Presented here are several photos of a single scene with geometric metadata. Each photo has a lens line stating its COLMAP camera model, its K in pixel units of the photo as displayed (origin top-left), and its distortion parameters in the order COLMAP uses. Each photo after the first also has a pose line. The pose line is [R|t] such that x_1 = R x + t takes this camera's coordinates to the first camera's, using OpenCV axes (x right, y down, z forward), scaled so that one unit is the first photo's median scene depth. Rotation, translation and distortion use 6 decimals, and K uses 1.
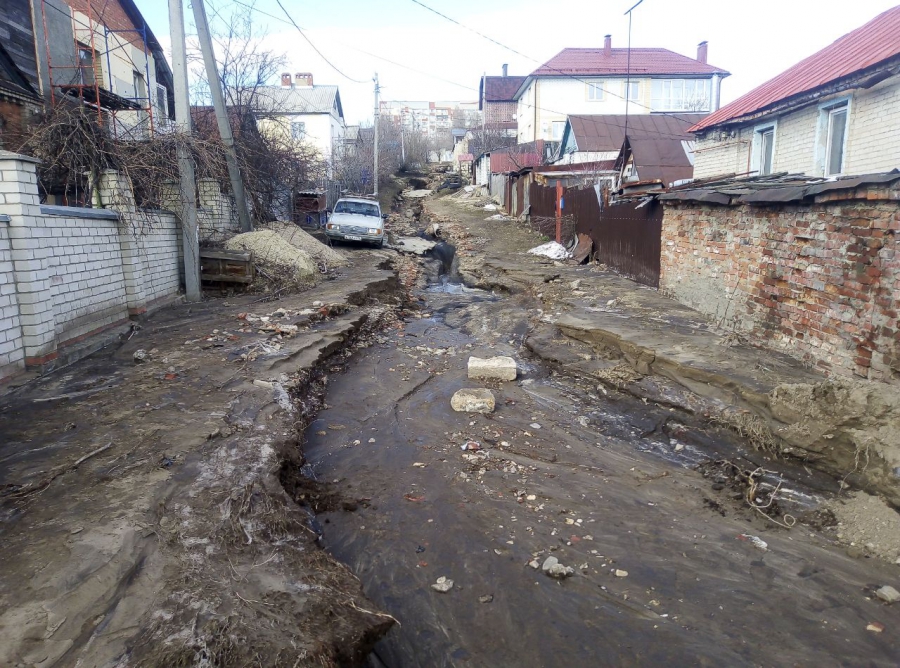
lens RADIAL K [[650.3, 0, 450.0], [0, 650.3, 334.0], [0, 0, 1]] dist [0.078981, -0.170977]
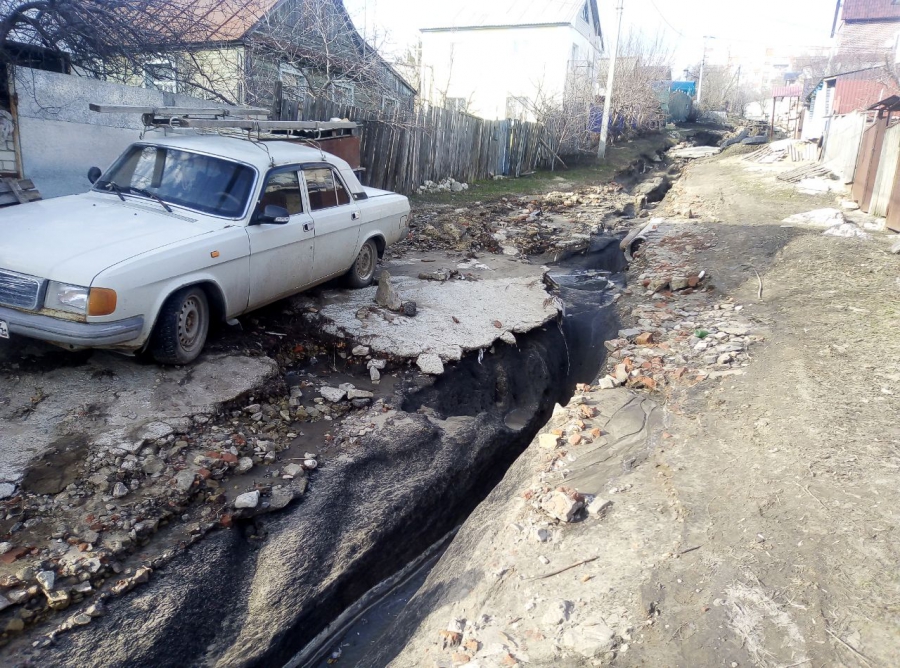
lens RADIAL K [[650.3, 0, 450.0], [0, 650.3, 334.0], [0, 0, 1]] dist [0.078981, -0.170977]
pose [[0.896190, 0.144953, -0.419324, 0.033421], [-0.119994, 0.989090, 0.085457, -0.083433], [0.427137, -0.026269, 0.903805, 0.397982]]
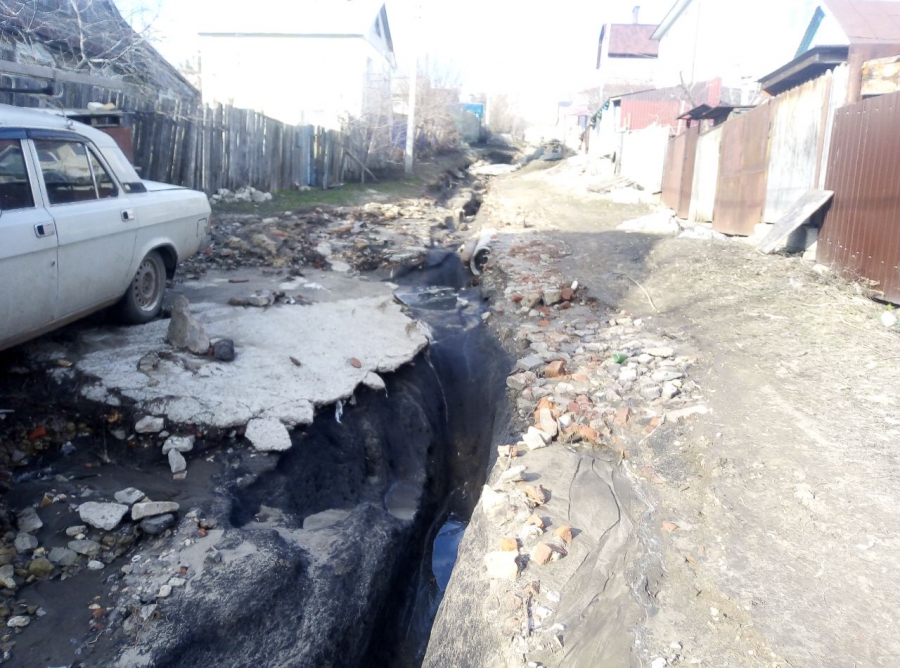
lens RADIAL K [[650.3, 0, 450.0], [0, 650.3, 334.0], [0, 0, 1]] dist [0.078981, -0.170977]
pose [[0.987841, 0.072523, -0.137513, 0.008595], [-0.069788, 0.997258, 0.024618, -0.082694], [0.138921, -0.014722, 0.990194, 0.435501]]
